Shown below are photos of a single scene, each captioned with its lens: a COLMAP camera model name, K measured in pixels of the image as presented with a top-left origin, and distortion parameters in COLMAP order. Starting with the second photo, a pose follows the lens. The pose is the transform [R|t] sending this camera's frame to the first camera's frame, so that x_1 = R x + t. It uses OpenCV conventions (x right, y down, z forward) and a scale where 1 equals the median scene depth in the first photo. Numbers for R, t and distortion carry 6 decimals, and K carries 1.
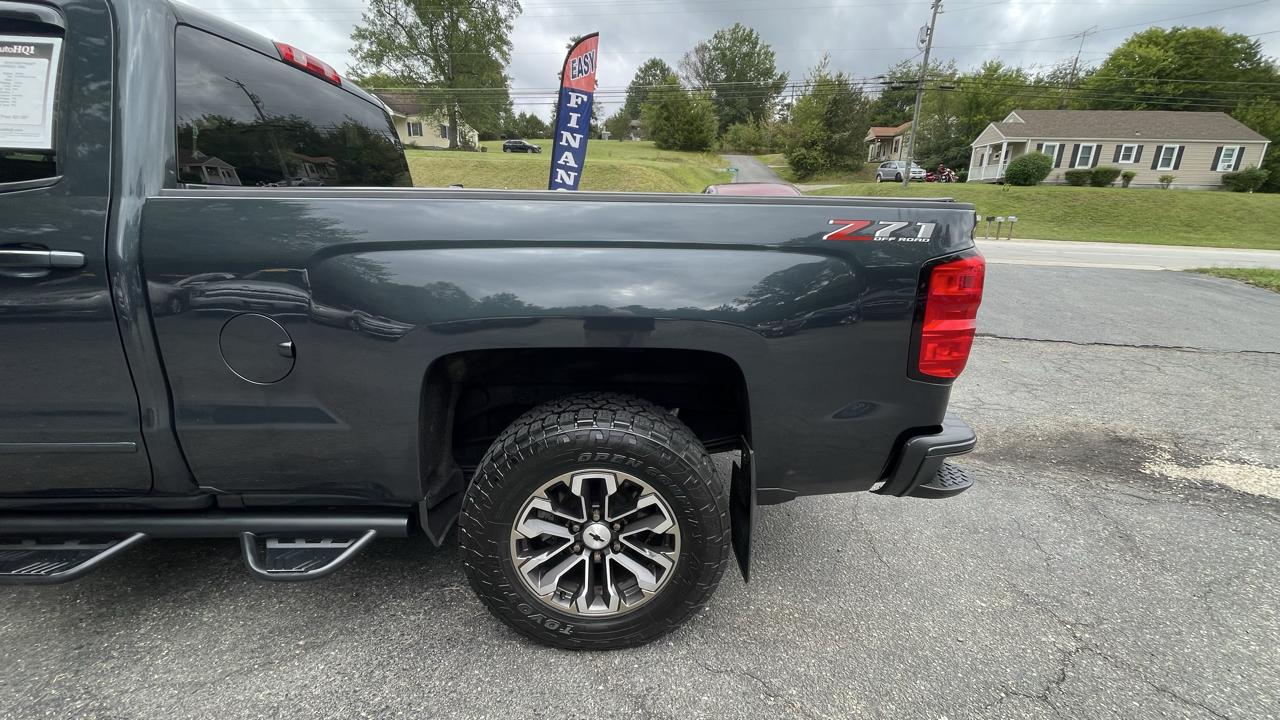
lens RADIAL K [[516.3, 0, 638.8], [0, 516.3, 363.1], [0, 0, 1]] dist [-0.001278, -0.001098]
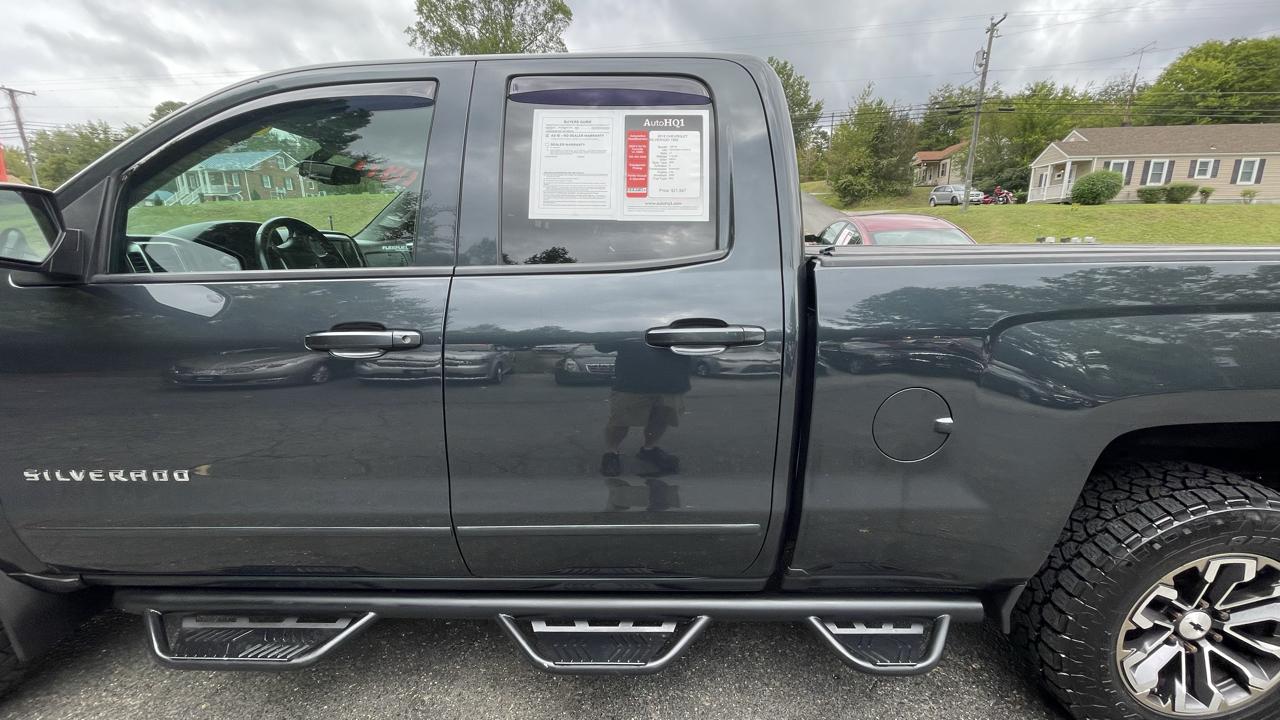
lens RADIAL K [[516.3, 0, 641.5], [0, 516.3, 364.2], [0, 0, 1]] dist [-0.001278, -0.001098]
pose [[0.998171, -0.015001, -0.058557, -0.030449], [0.011849, 0.998481, -0.053814, -0.002466], [0.059276, 0.053022, 0.996833, 0.000985]]
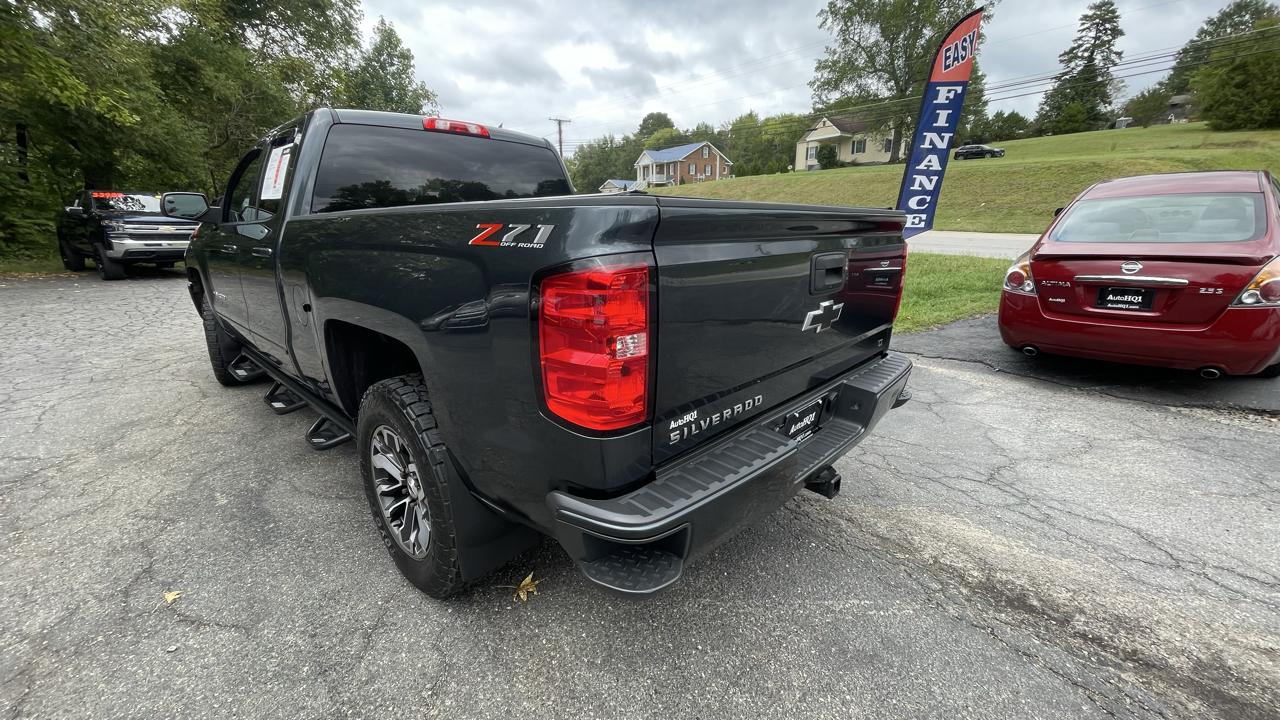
lens RADIAL K [[516.3, 0, 636.0], [0, 516.3, 358.6], [0, 0, 1]] dist [-0.001278, -0.001098]
pose [[0.702129, 0.158734, -0.694131, 0.032705], [-0.183907, 0.982186, 0.038580, -0.003162], [0.687890, 0.100567, 0.718814, 0.013755]]
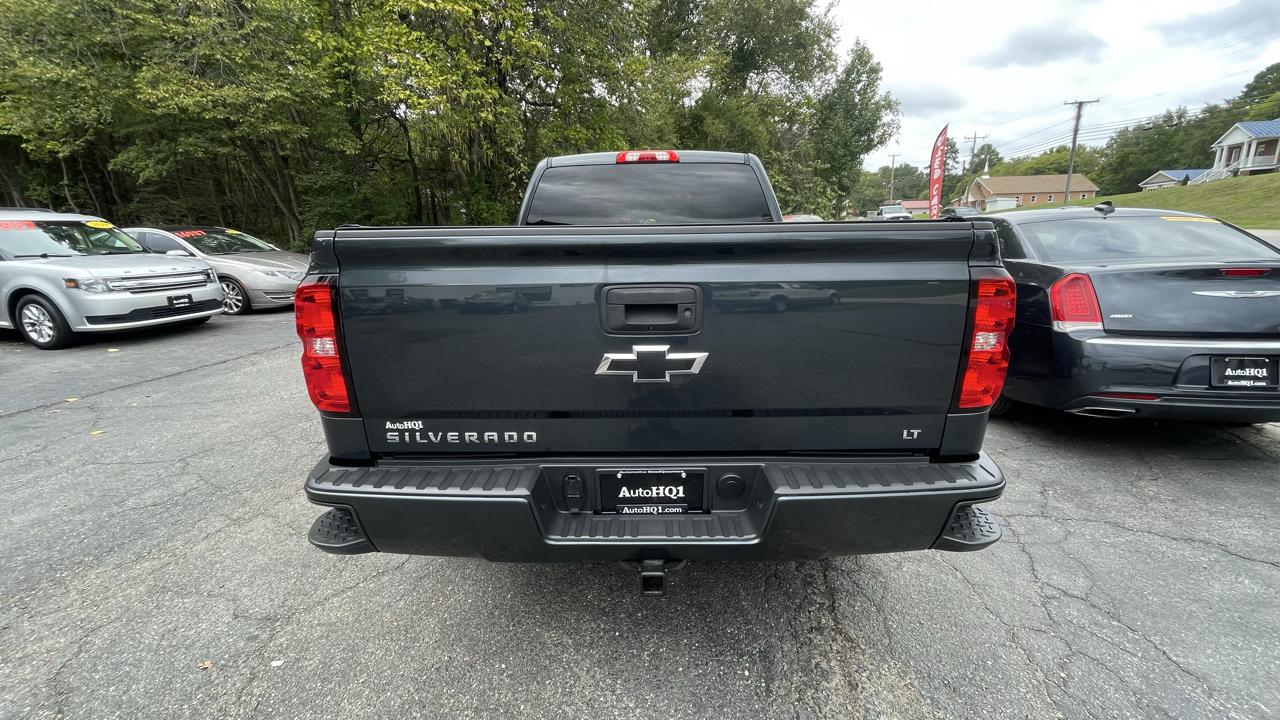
lens RADIAL K [[516.3, 0, 641.1], [0, 516.3, 357.7], [0, 0, 1]] dist [-0.001278, -0.001098]
pose [[-0.045835, 0.204192, -0.977857, 0.043089], [-0.267070, 0.940749, 0.208961, -0.012155], [0.962586, 0.270734, 0.011414, 0.043947]]
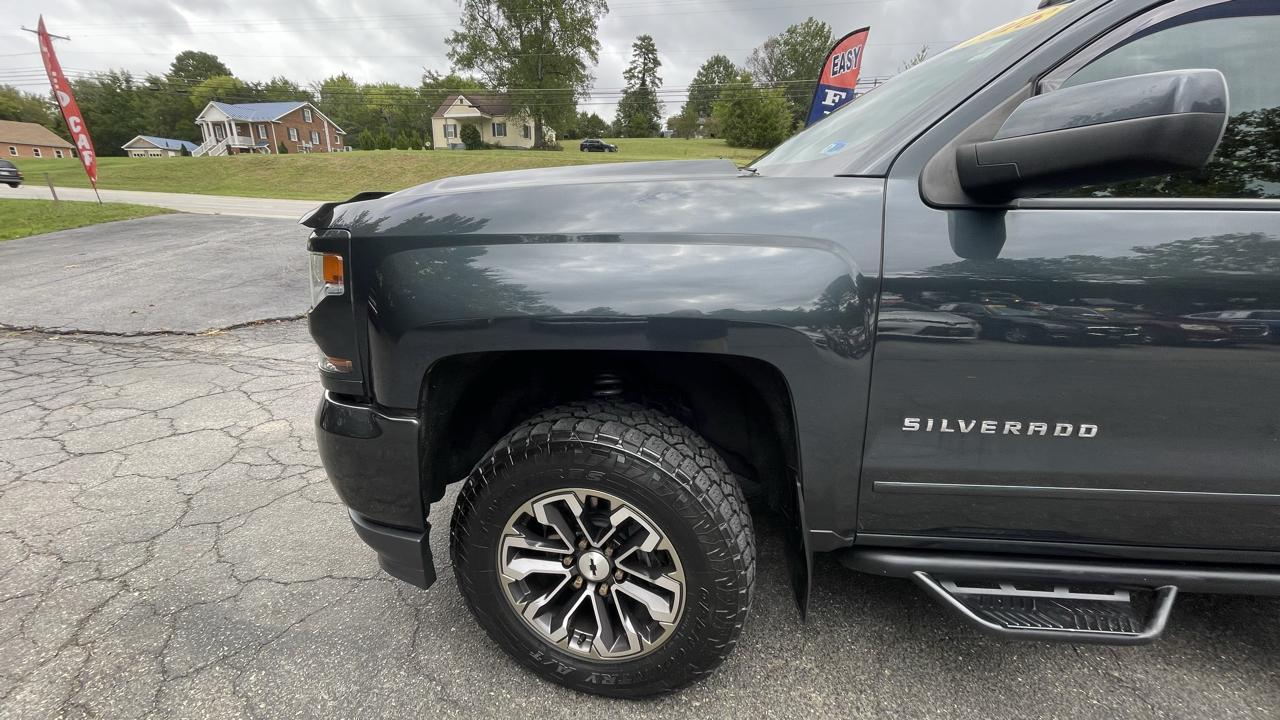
lens RADIAL K [[516.3, 0, 639.8], [0, 516.3, 362.1], [0, 0, 1]] dist [-0.001278, -0.001098]
pose [[0.996660, 0.024213, -0.077993, -0.071779], [-0.024119, 0.999707, 0.002153, -0.001215], [0.078022, -0.000264, 0.996952, 0.001134]]
